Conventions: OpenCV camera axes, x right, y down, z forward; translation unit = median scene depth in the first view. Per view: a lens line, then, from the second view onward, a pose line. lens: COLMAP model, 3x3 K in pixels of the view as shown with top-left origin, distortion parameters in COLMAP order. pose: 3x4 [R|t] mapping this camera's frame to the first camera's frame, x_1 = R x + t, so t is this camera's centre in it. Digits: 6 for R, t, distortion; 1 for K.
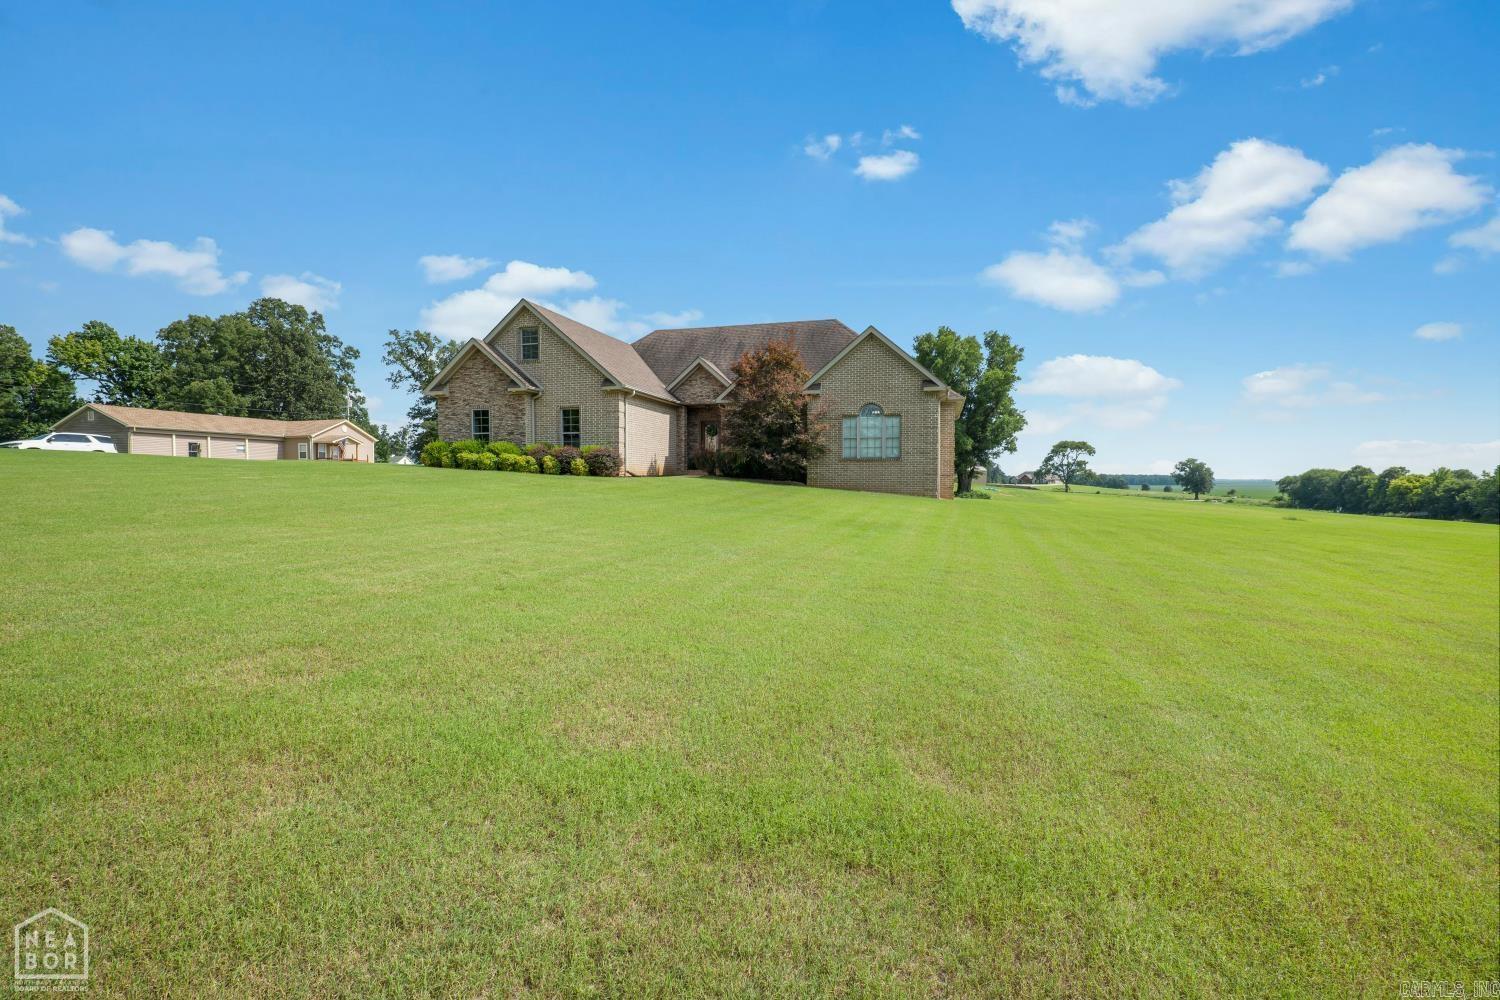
lens RADIAL K [[696.2, 0, 745.0], [0, 696.2, 505.0], [0, 0, 1]] dist [-0.032991, 0.010515]
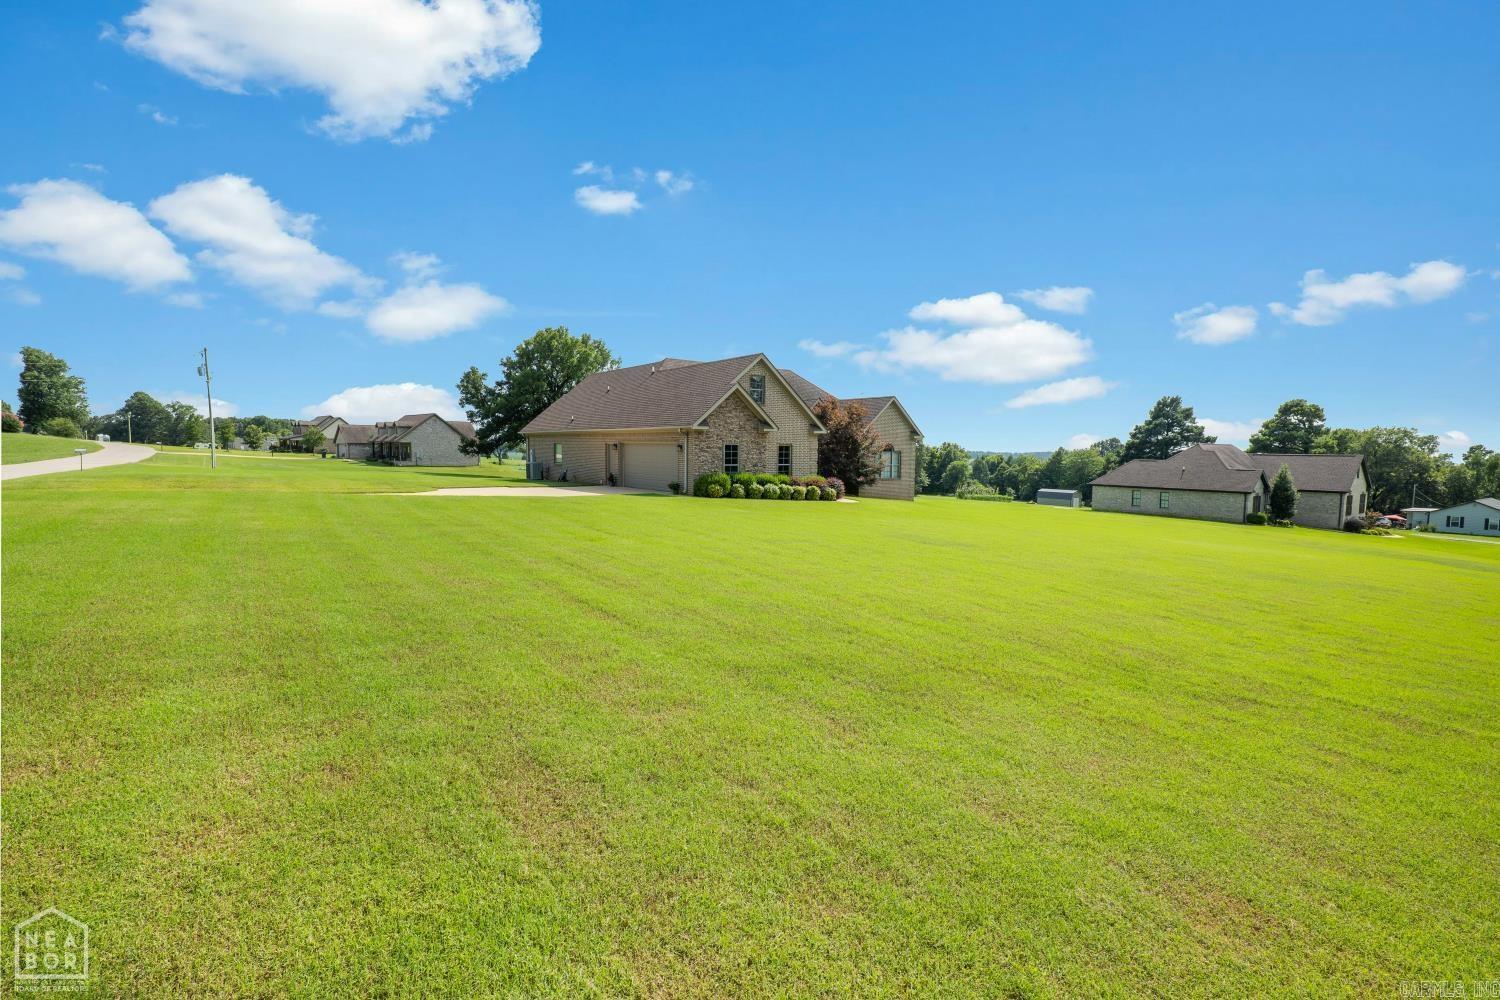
lens RADIAL K [[703.3, 0, 751.4], [0, 703.3, 494.3], [0, 0, 1]] dist [-0.027710, 0.001223]
pose [[0.611279, -0.043839, 0.790200, -1.121560], [0.017284, 0.998966, 0.042051, -0.090752], [-0.791226, -0.012046, 0.611405, 0.232185]]
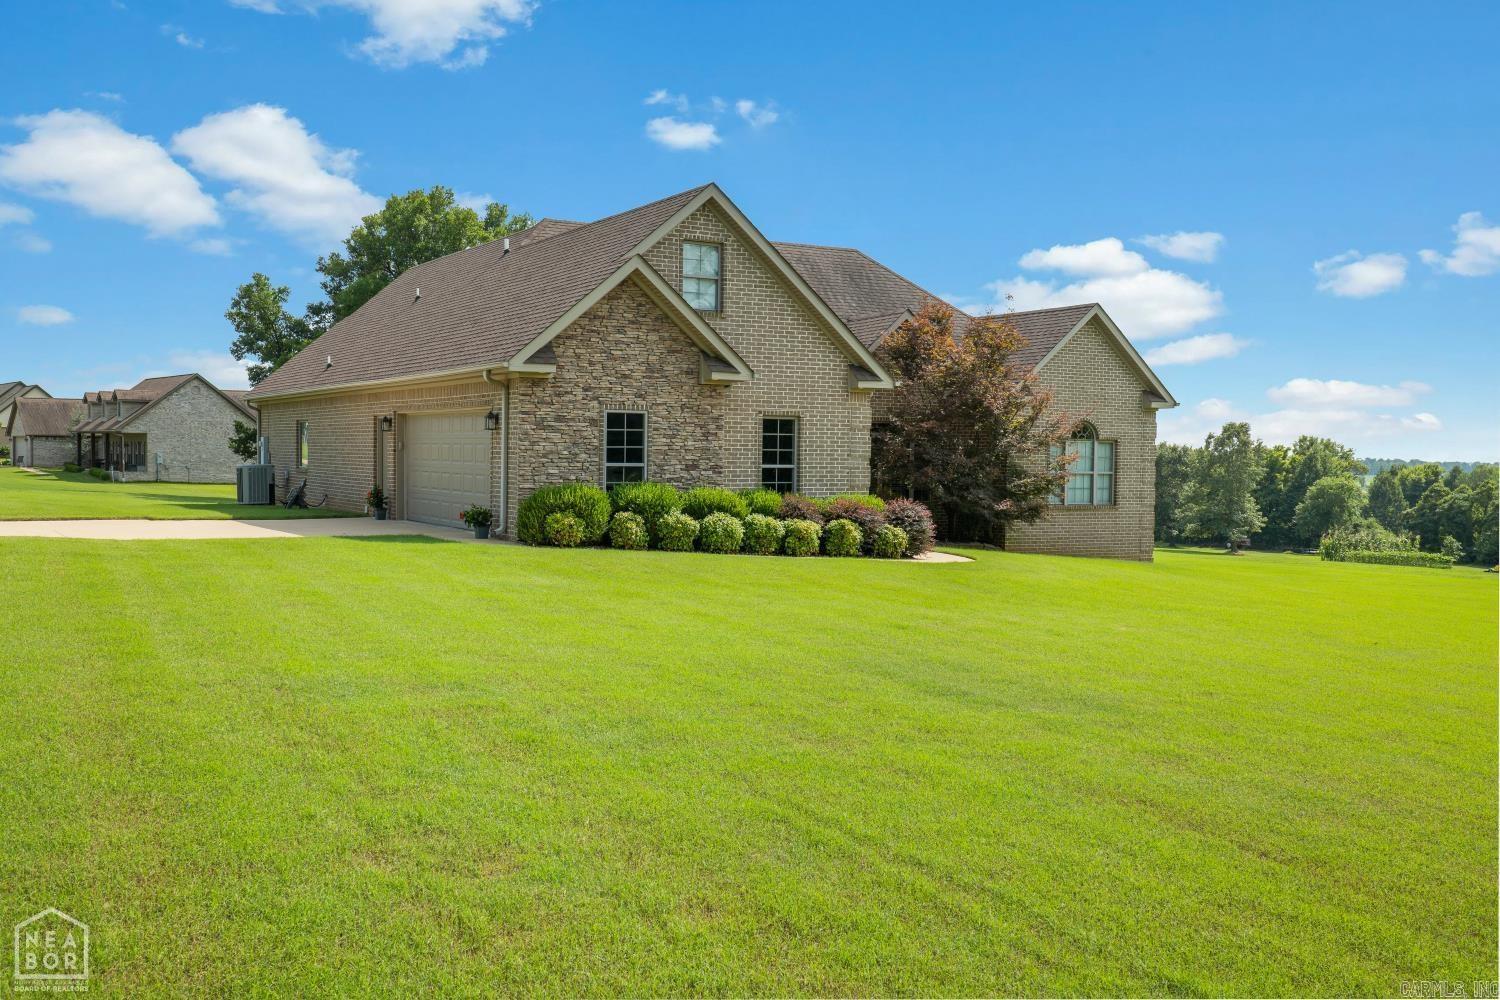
lens RADIAL K [[1432.5, 0, 750.0], [0, 1432.5, 500.0], [0, 0, 1]] dist [-0.005211, 0.006976]
pose [[0.693829, -0.015072, 0.719983, -0.871277], [0.014119, 0.999873, 0.007325, -0.075695], [-0.720002, 0.005083, 0.693954, 0.261038]]
